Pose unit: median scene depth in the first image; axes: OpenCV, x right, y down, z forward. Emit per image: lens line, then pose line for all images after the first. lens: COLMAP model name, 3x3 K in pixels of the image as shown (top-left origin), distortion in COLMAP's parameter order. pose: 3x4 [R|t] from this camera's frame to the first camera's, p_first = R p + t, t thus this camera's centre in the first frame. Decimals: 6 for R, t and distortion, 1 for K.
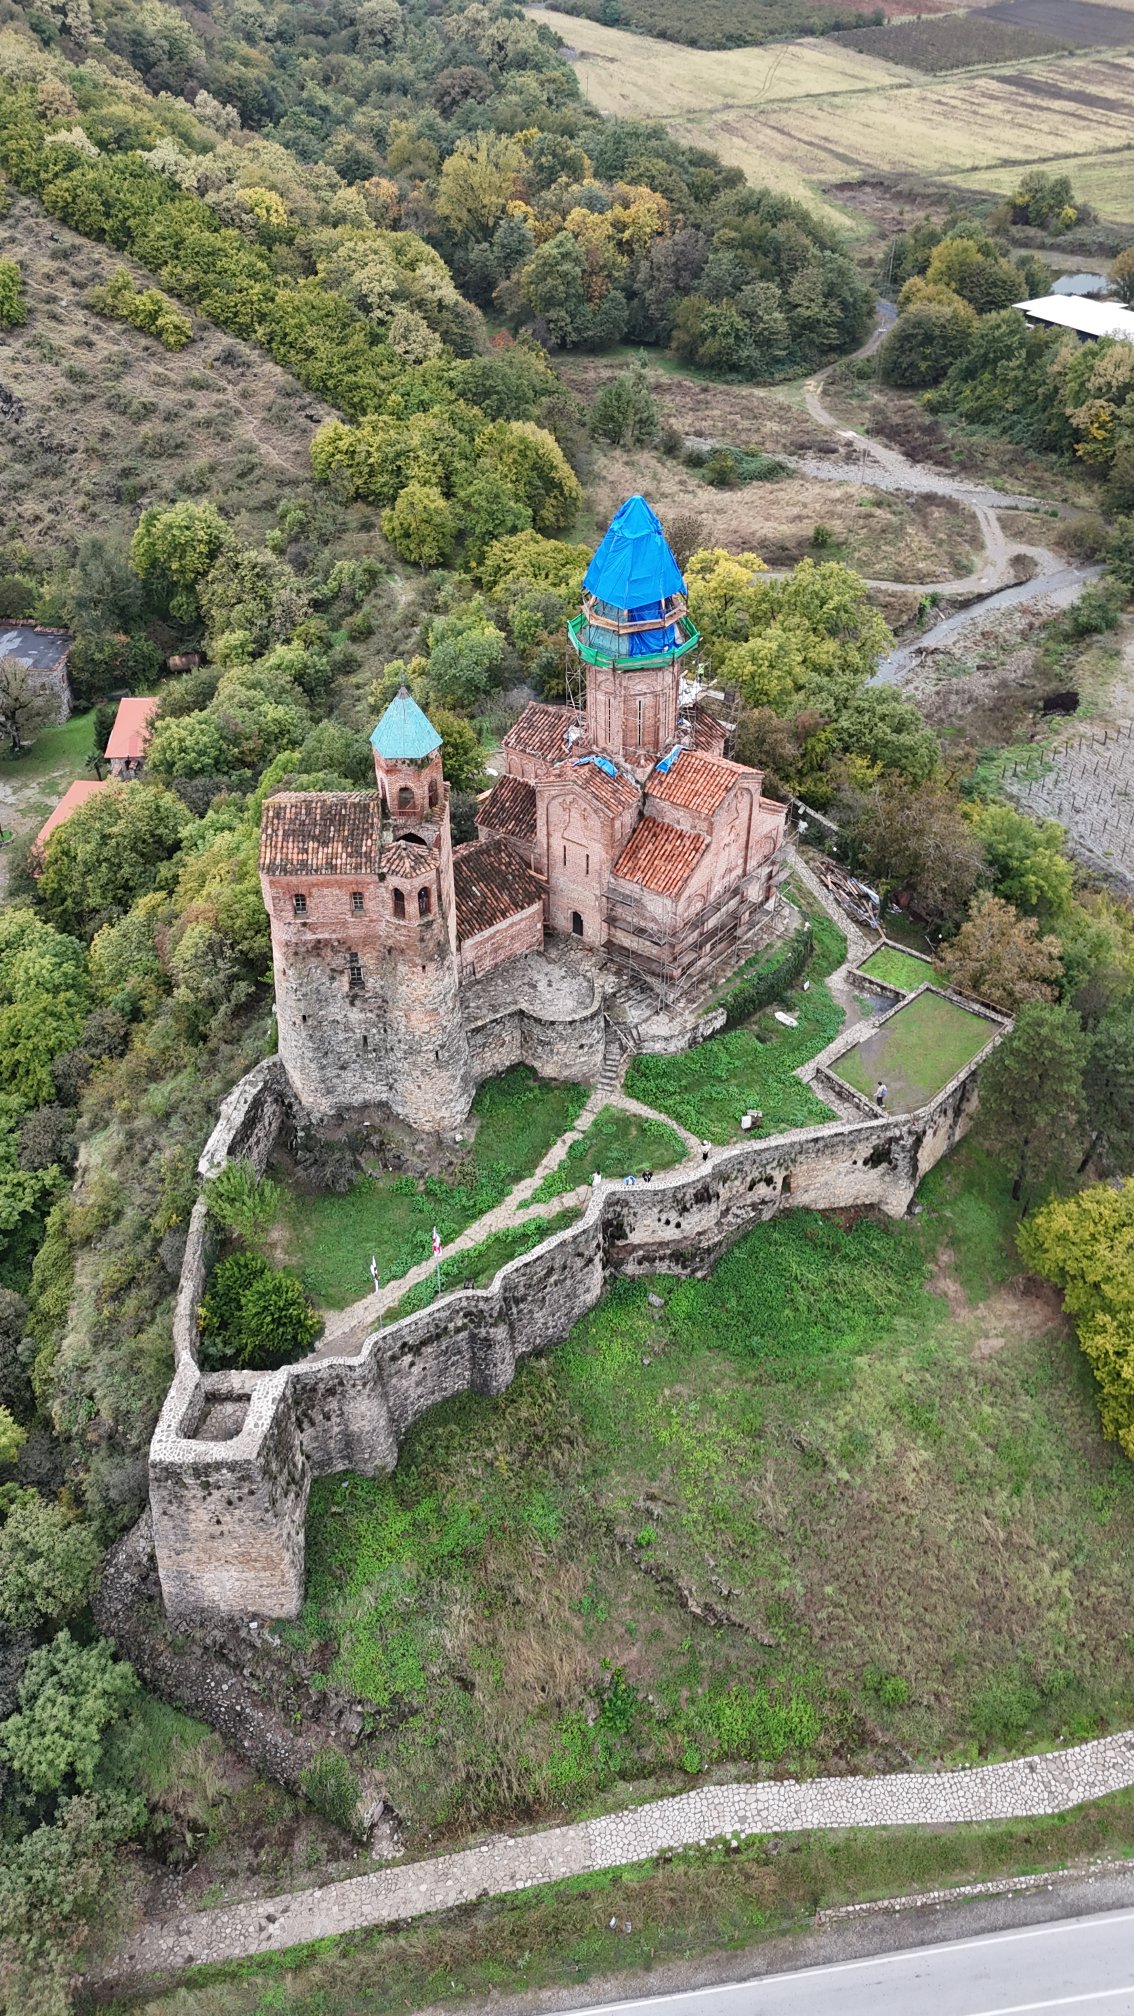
lens RADIAL K [[1405.3, 0, 567.0], [0, 1405.3, 1008.0], [0, 0, 1]] dist [0.090934, -0.079391]
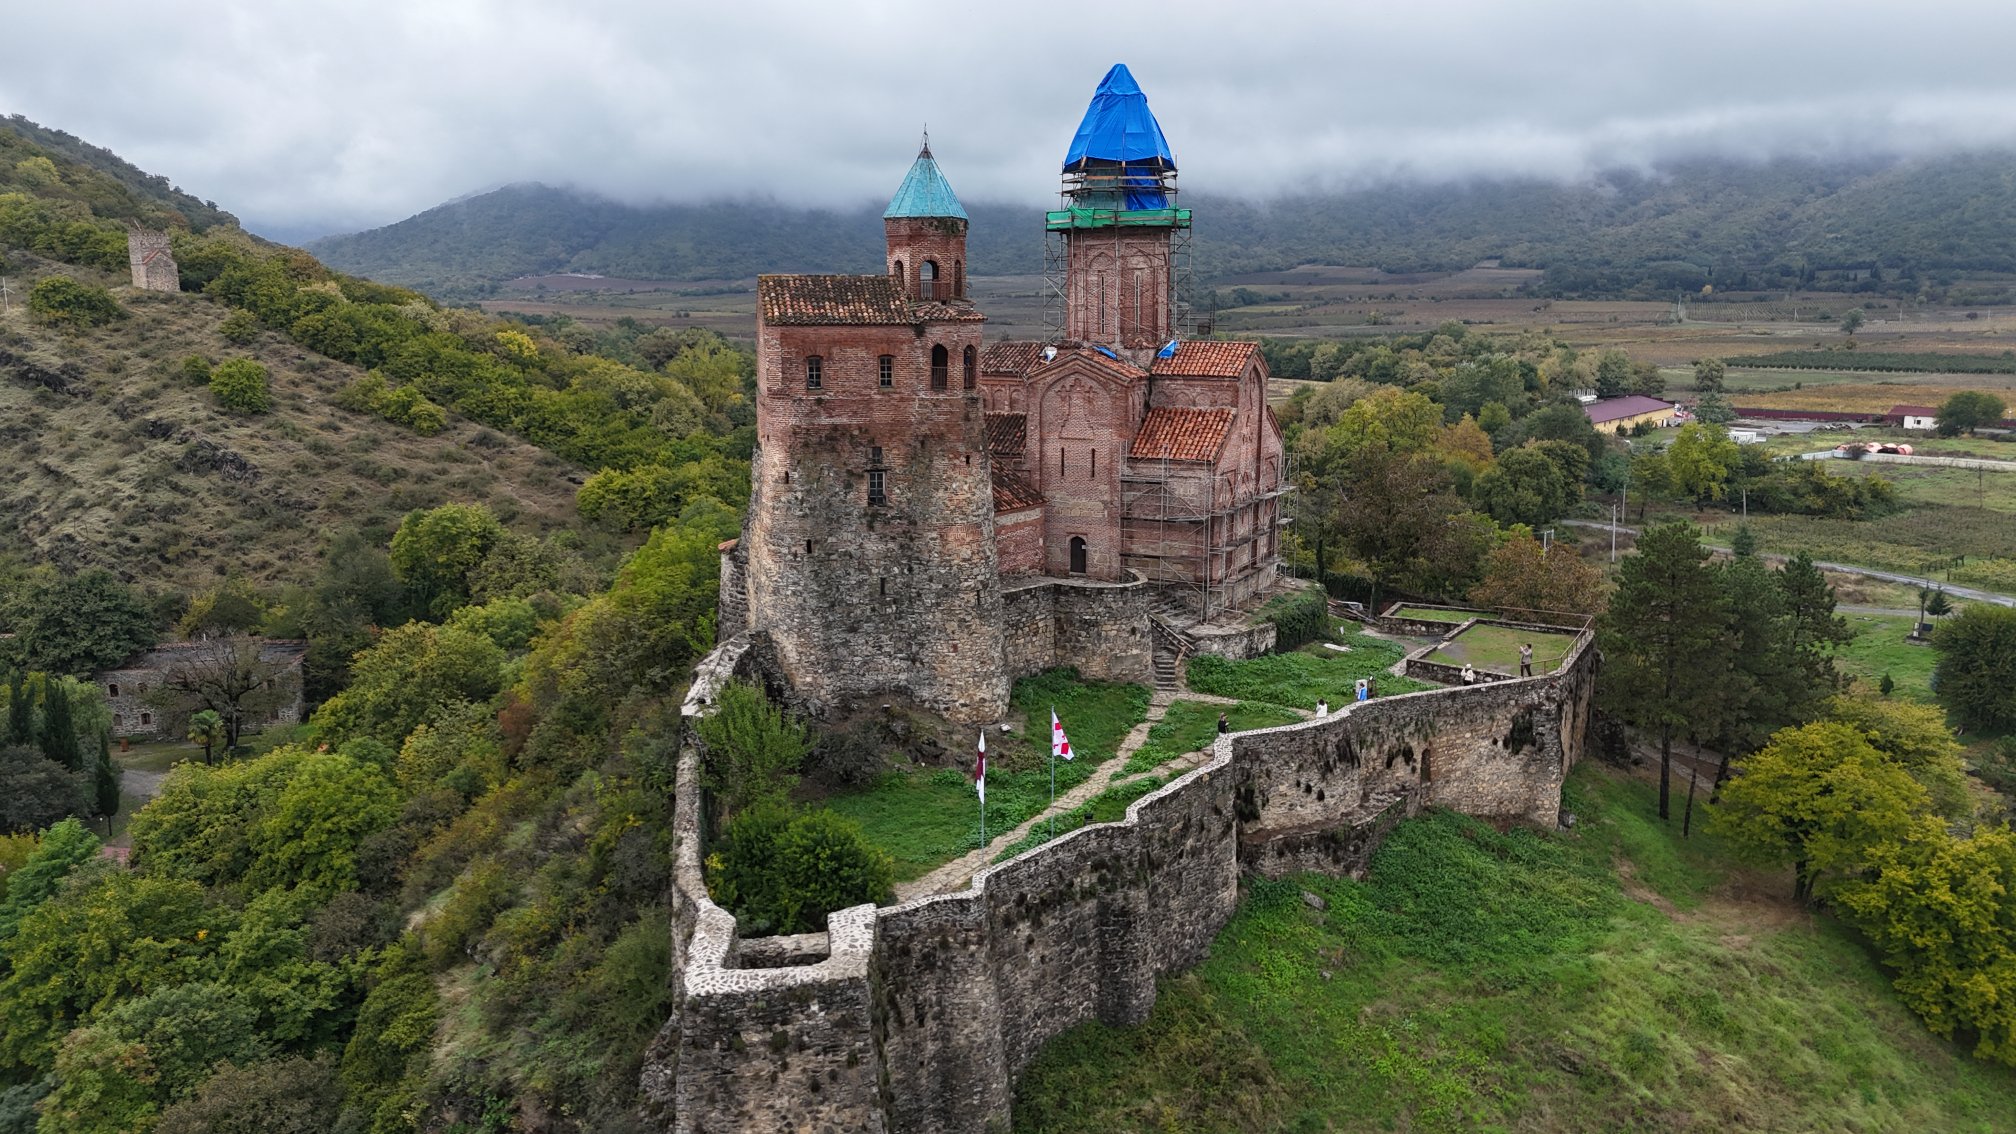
lens RADIAL K [[1442.0, 0, 1014.8], [0, 1442.0, 571.0], [0, 0, 1]] dist [0.076911, -0.084902]
pose [[0.979389, -0.041002, 0.197778, -0.220646], [0.128451, 0.882098, -0.453214, 0.367077], [-0.155877, 0.469277, 0.869184, 0.296921]]
